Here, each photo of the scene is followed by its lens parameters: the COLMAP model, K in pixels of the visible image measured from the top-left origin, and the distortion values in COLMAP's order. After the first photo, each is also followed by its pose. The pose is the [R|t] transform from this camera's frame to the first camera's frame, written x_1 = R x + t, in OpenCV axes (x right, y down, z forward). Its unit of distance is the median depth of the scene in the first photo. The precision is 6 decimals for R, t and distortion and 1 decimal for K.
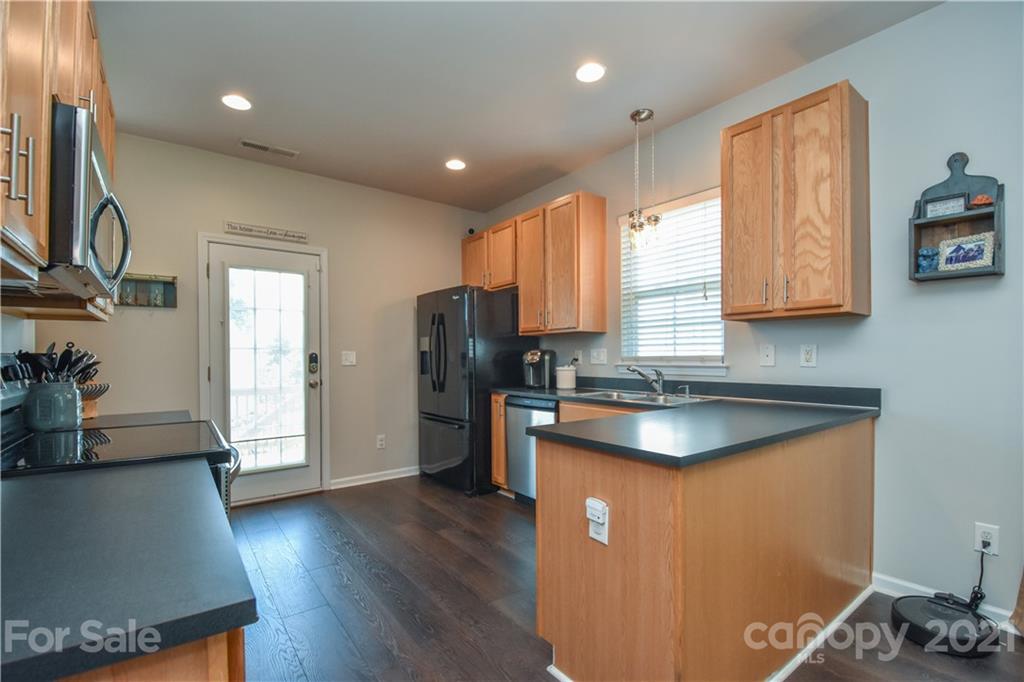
lens RADIAL K [[452.1, 0, 519.3], [0, 452.1, 361.6], [0, 0, 1]] dist [-0.024358, -0.000392]
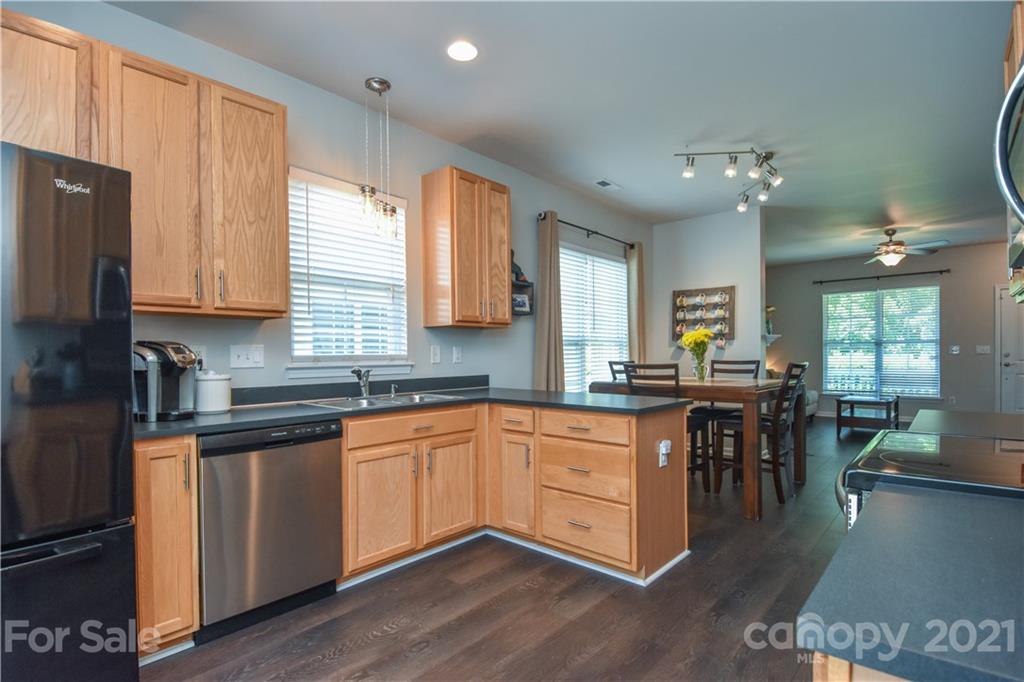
lens RADIAL K [[503.7, 0, 504.9], [0, 503.7, 359.2], [0, 0, 1]] dist [-0.015528, -0.001159]
pose [[-0.190371, -0.002805, 0.981708, -0.853614], [0.016512, 0.999845, 0.006059, -0.006787], [-0.981573, 0.017364, -0.190295, 1.076206]]
